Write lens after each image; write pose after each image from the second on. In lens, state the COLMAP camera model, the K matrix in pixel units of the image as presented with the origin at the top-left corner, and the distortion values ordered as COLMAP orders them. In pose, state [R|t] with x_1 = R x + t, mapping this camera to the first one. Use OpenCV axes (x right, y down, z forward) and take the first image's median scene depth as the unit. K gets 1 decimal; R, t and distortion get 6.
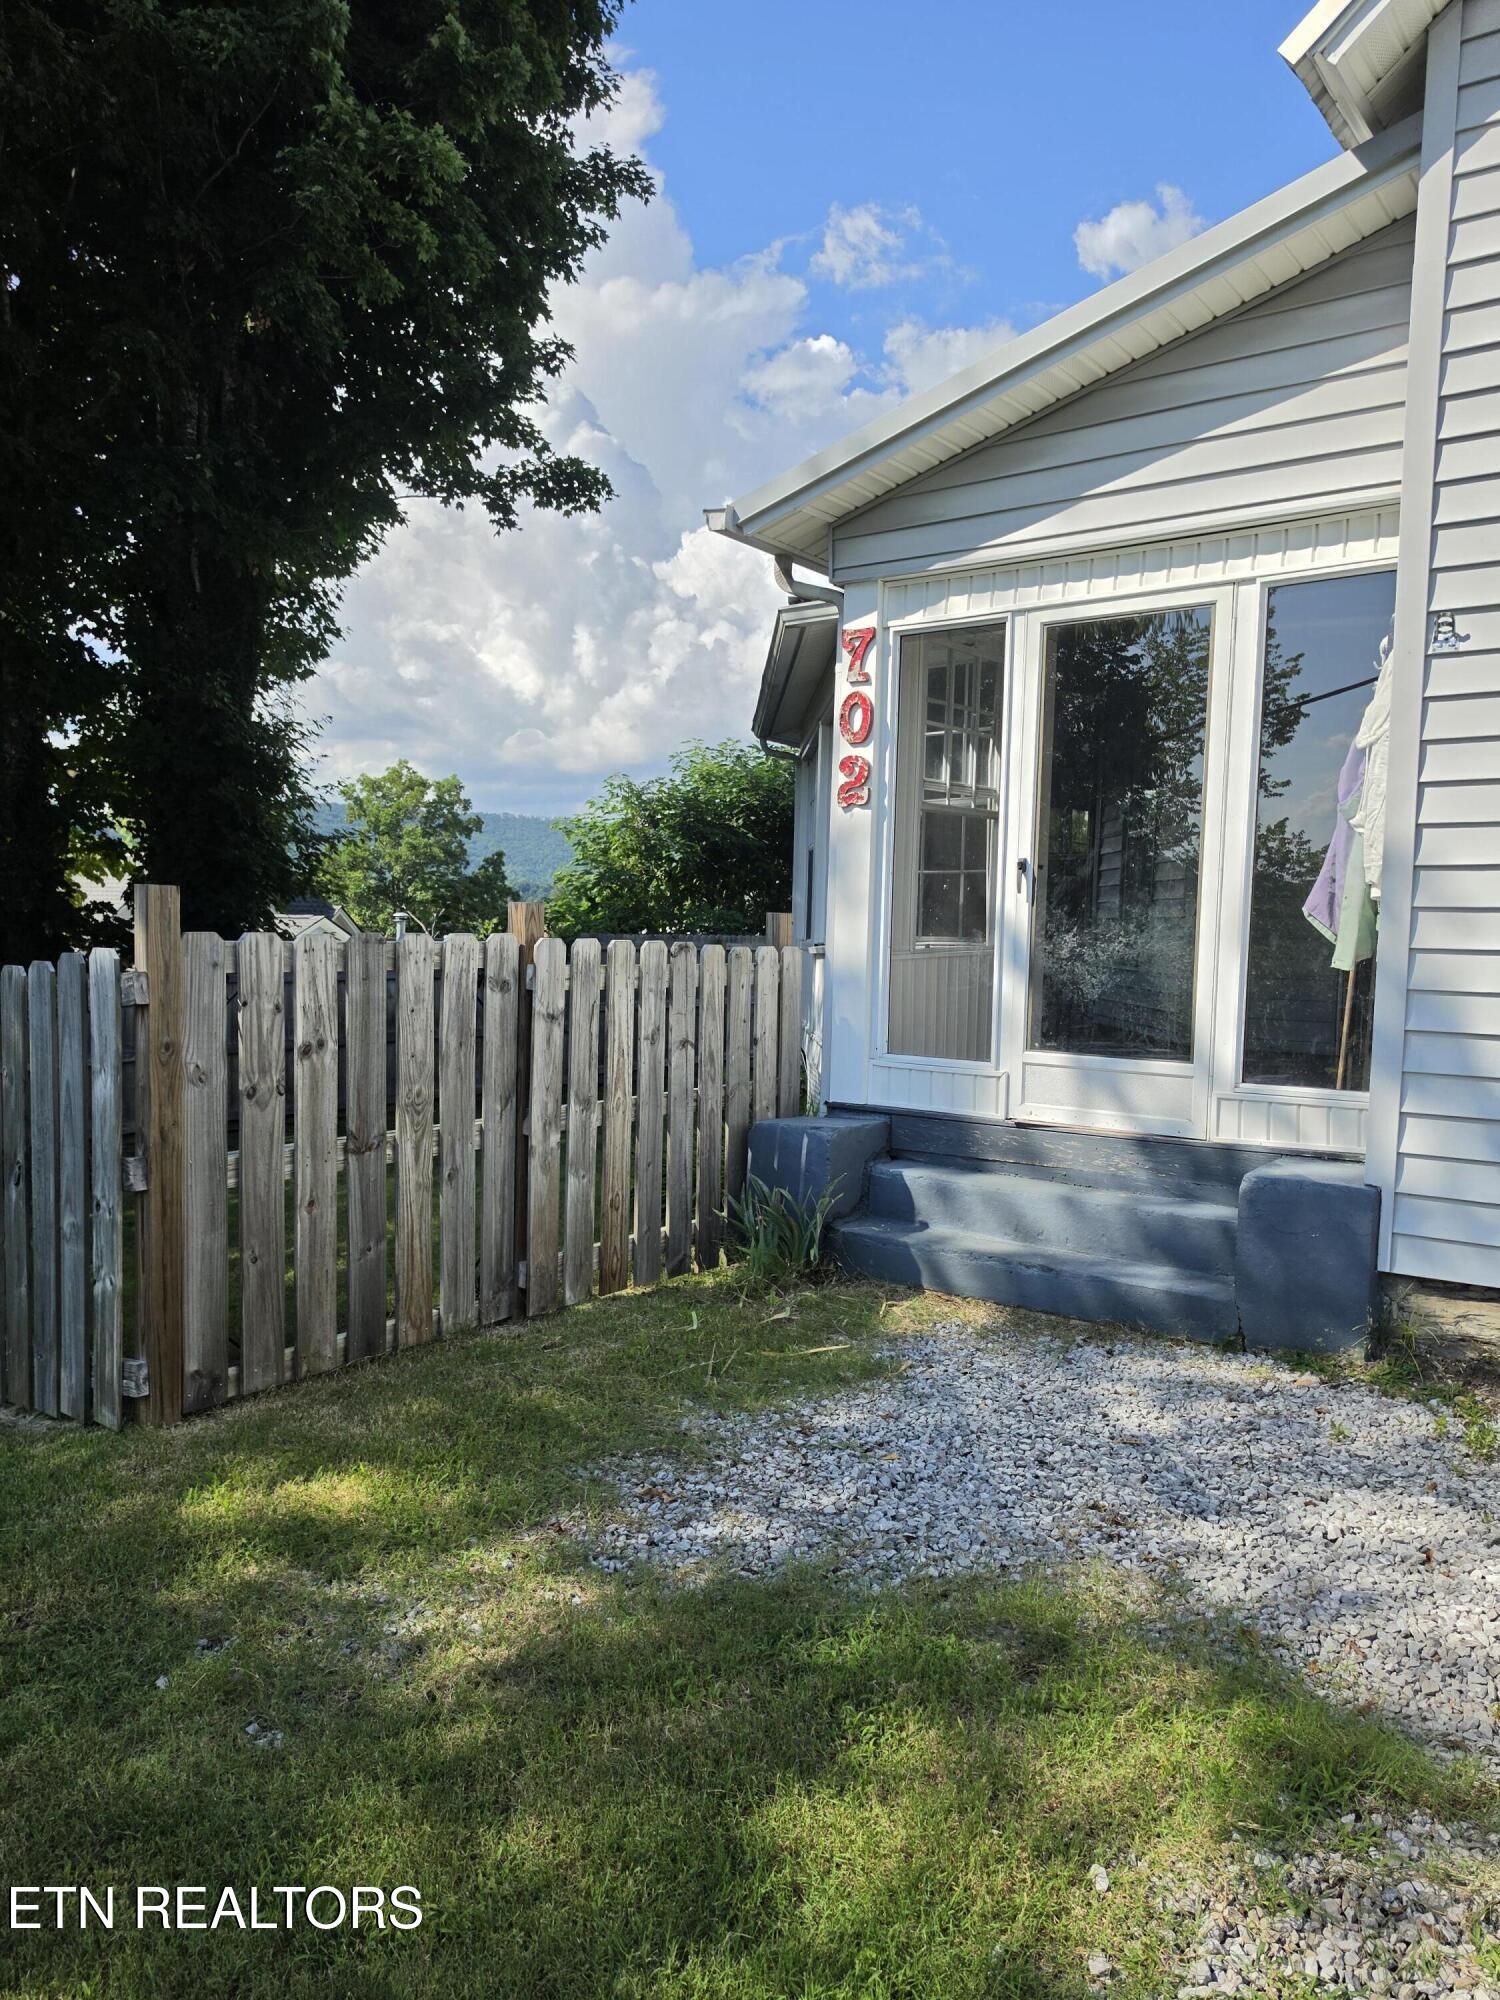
lens RADIAL K [[1385.0, 0, 763.0], [0, 1385.0, 990.9], [0, 0, 1]] dist [0.120555, -0.199451]
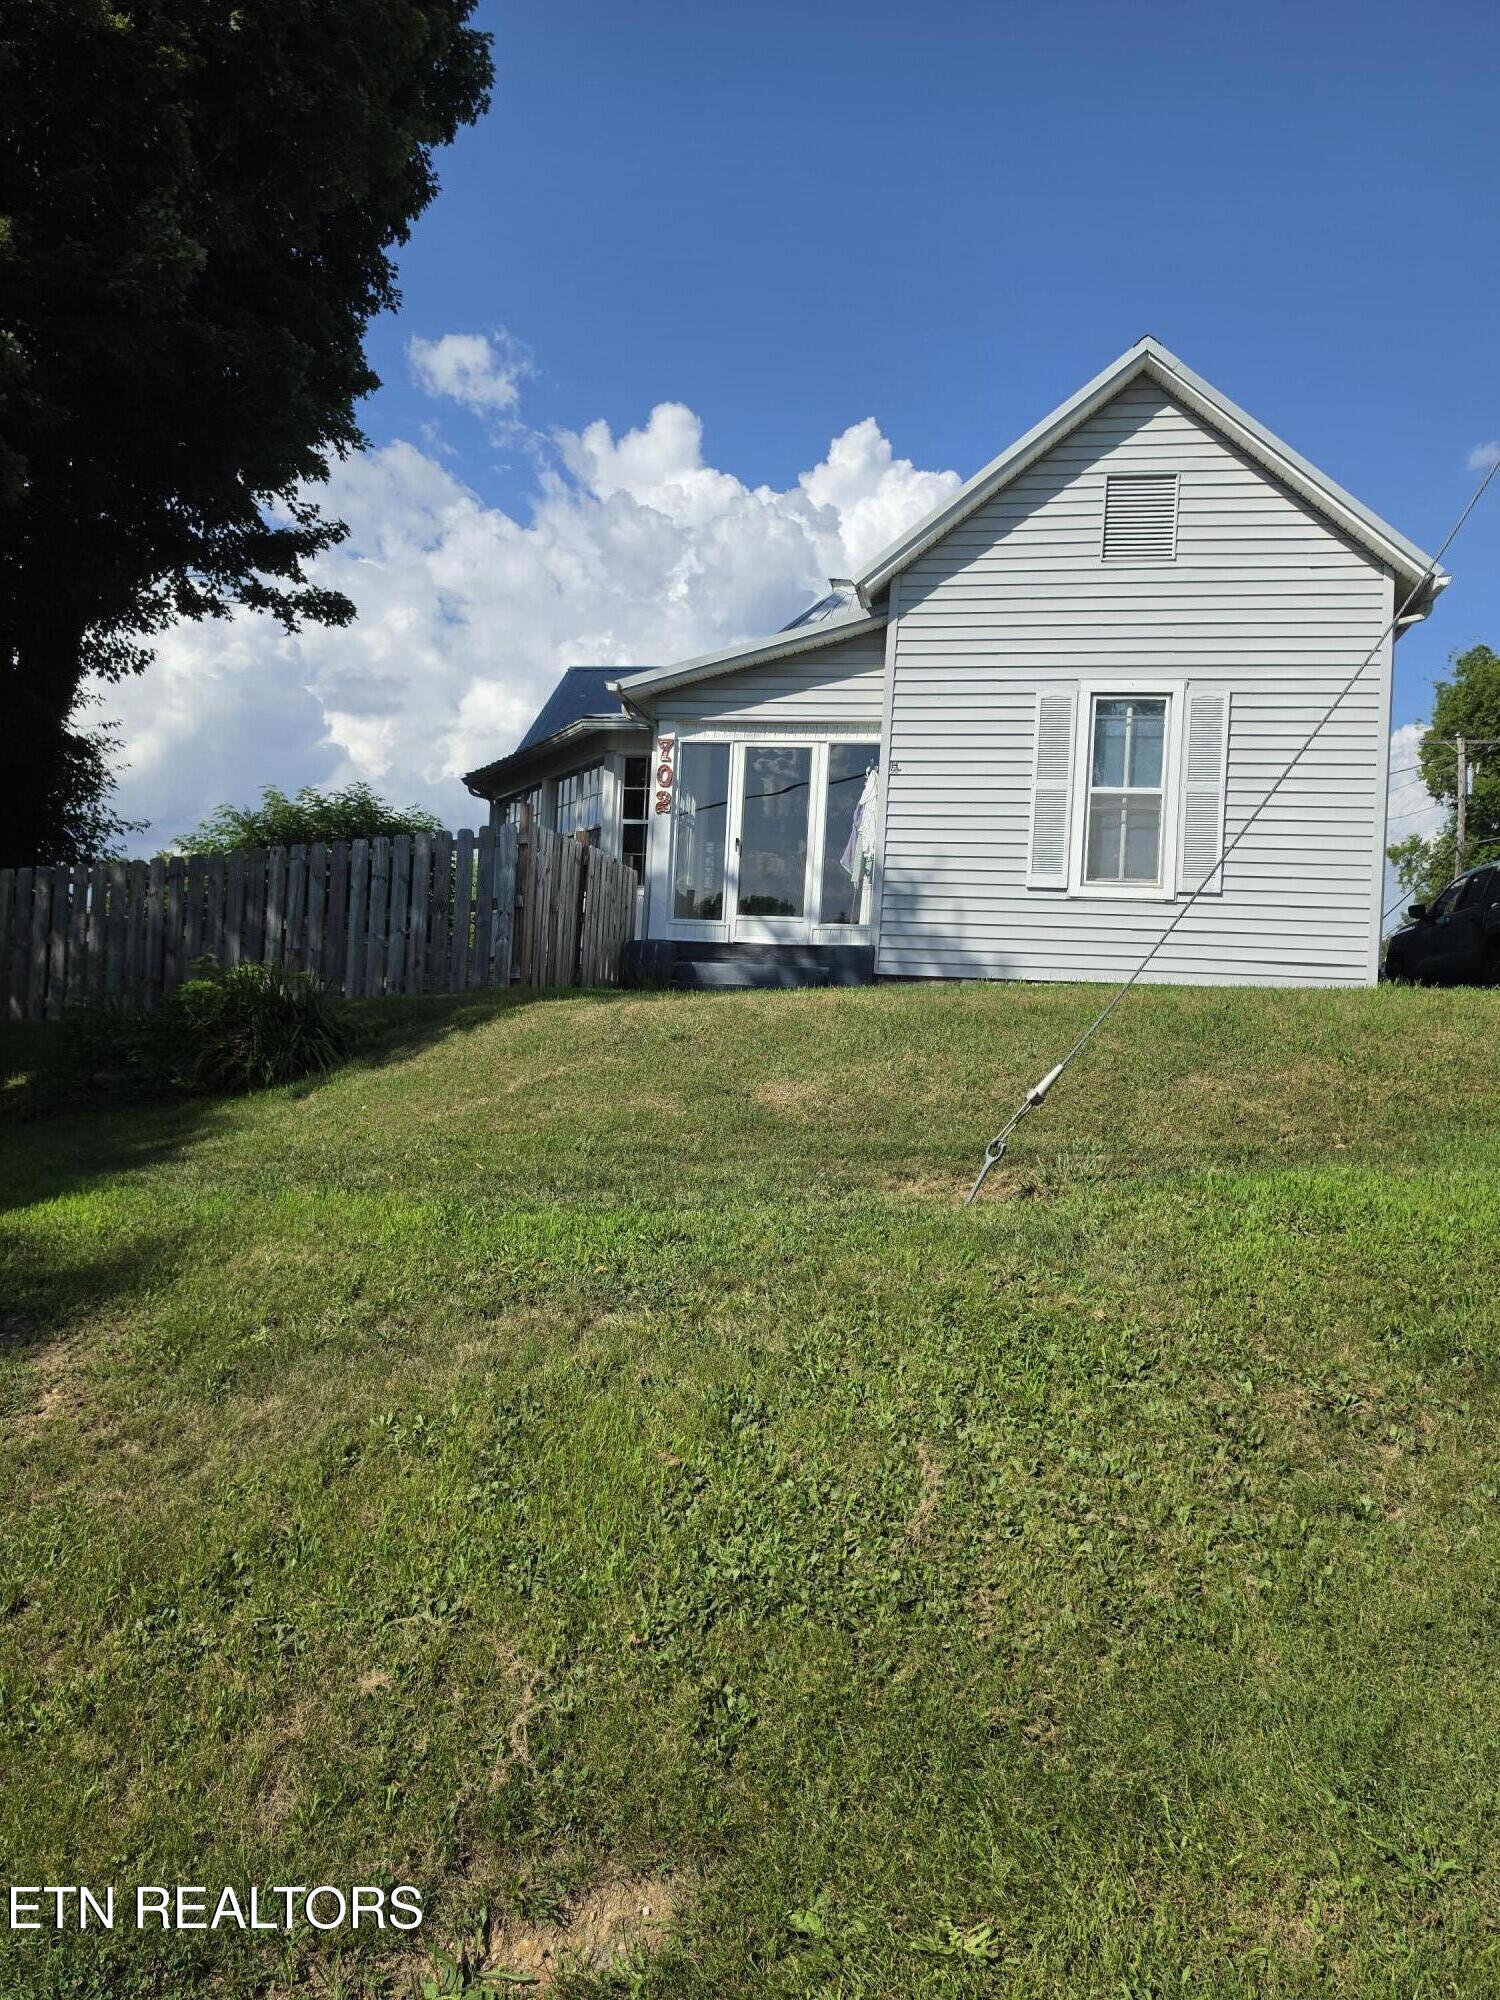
lens RADIAL K [[1385.0, 0, 763.0], [0, 1385.0, 990.9], [0, 0, 1]] dist [0.120555, -0.199451]
pose [[0.894174, 0.037511, 0.446146, -0.892882], [-0.006889, 0.997519, -0.070063, 0.361344], [-0.447667, 0.059575, 0.892214, -1.257846]]
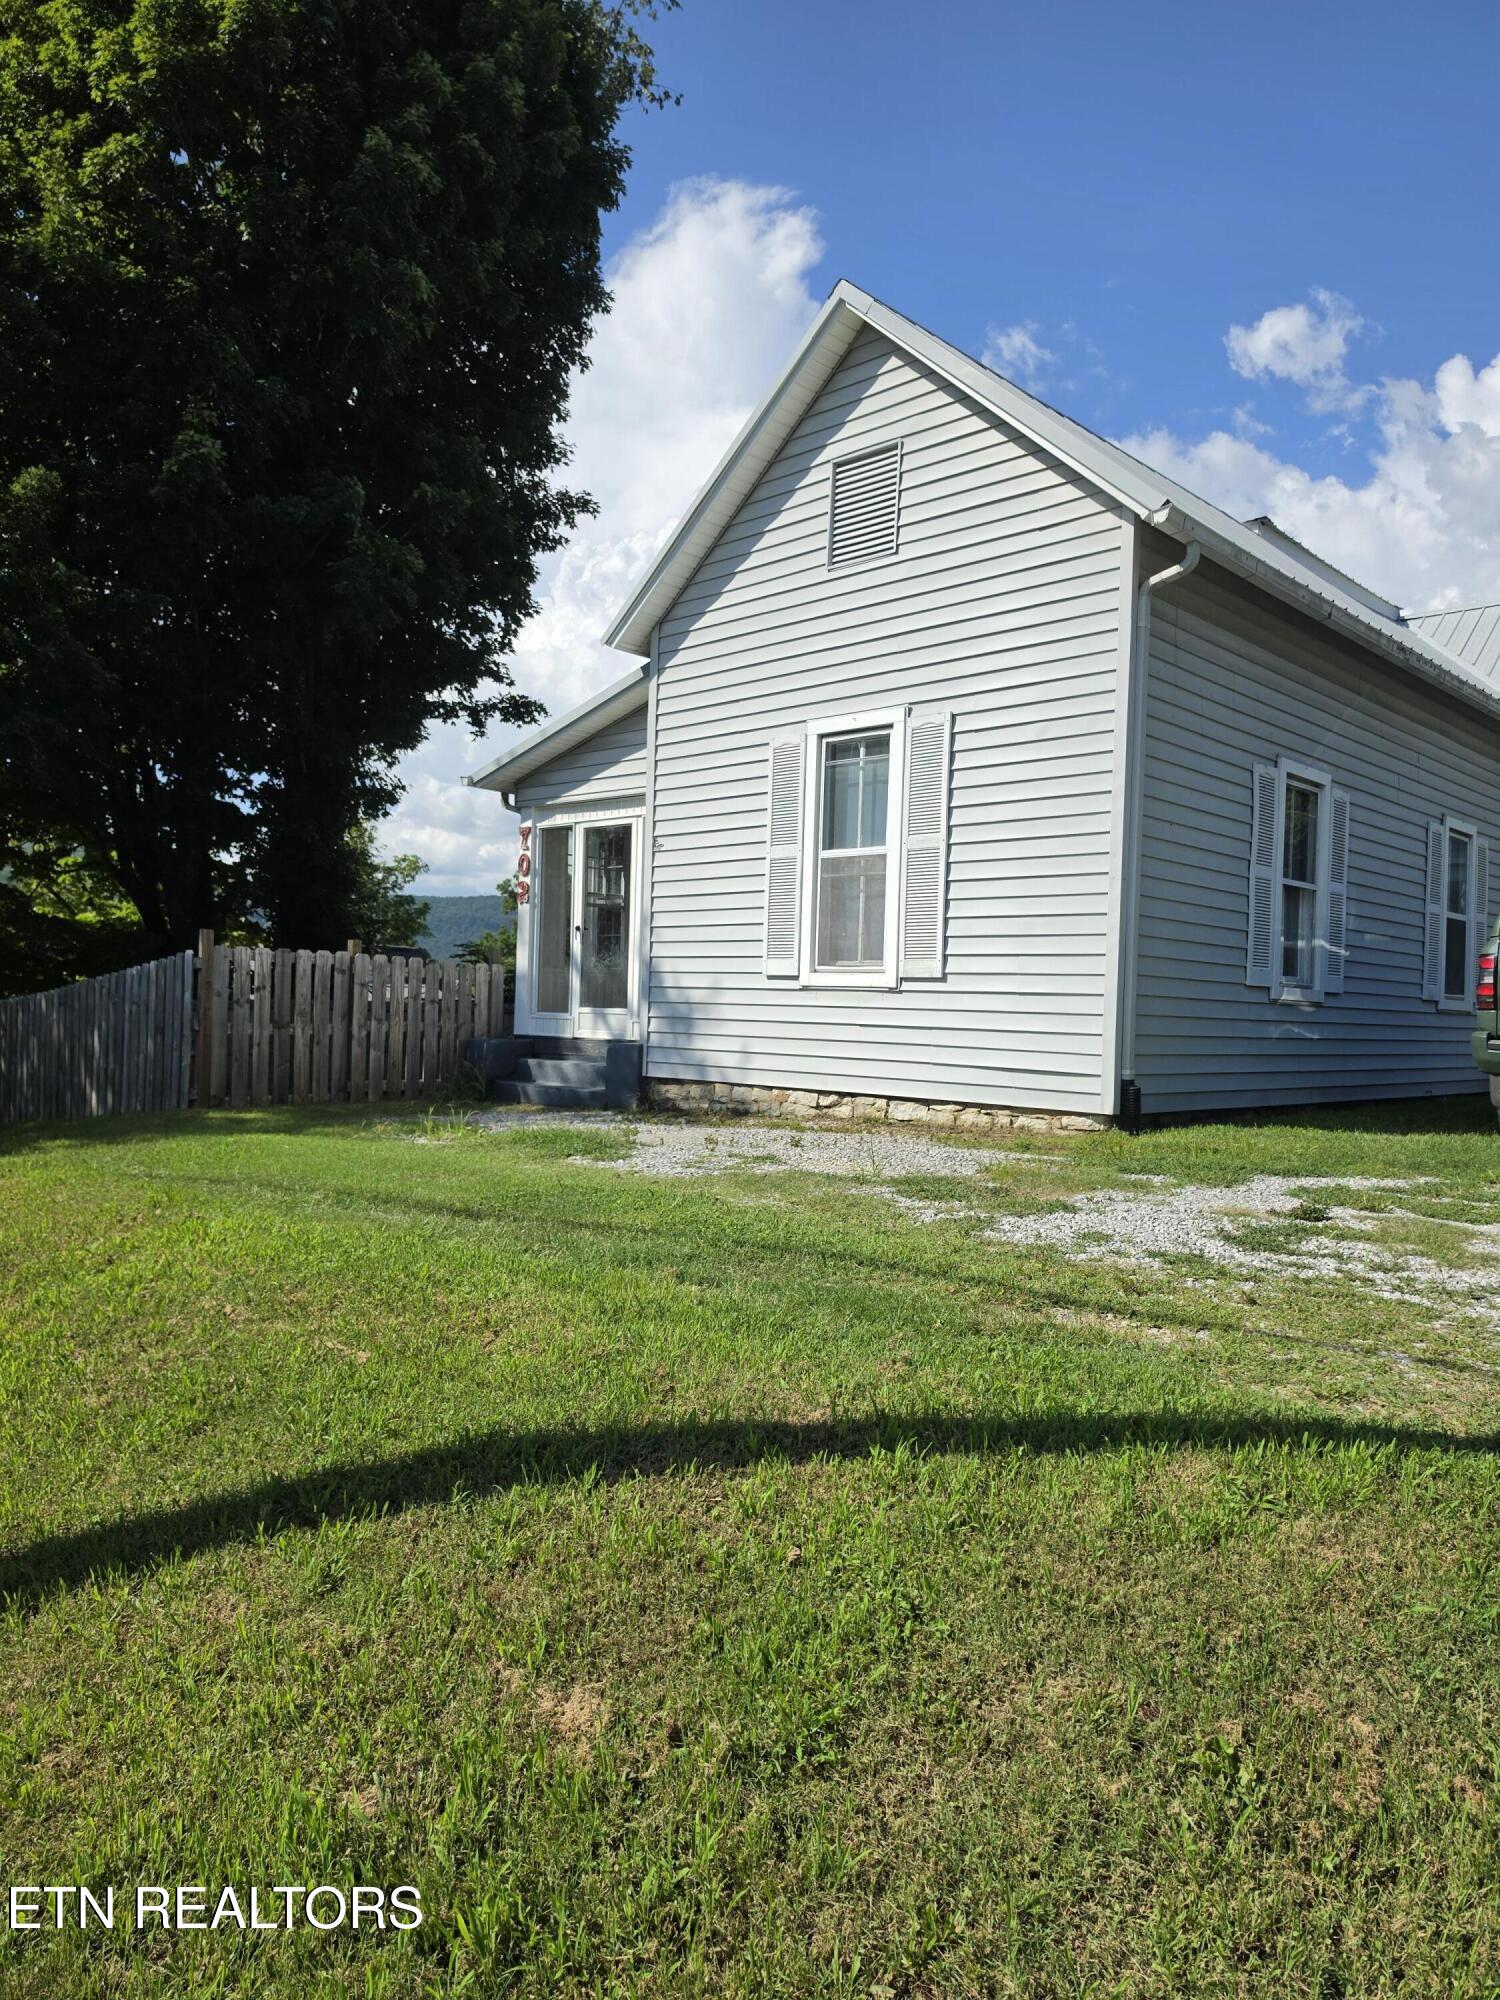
lens RADIAL K [[1385.0, 0, 763.0], [0, 1385.0, 990.9], [0, 0, 1]] dist [0.120555, -0.199451]
pose [[0.993119, 0.007651, -0.116858, 0.787942], [-0.015441, 0.997707, -0.065904, 0.168157], [0.116086, 0.067255, 0.990960, -1.308624]]
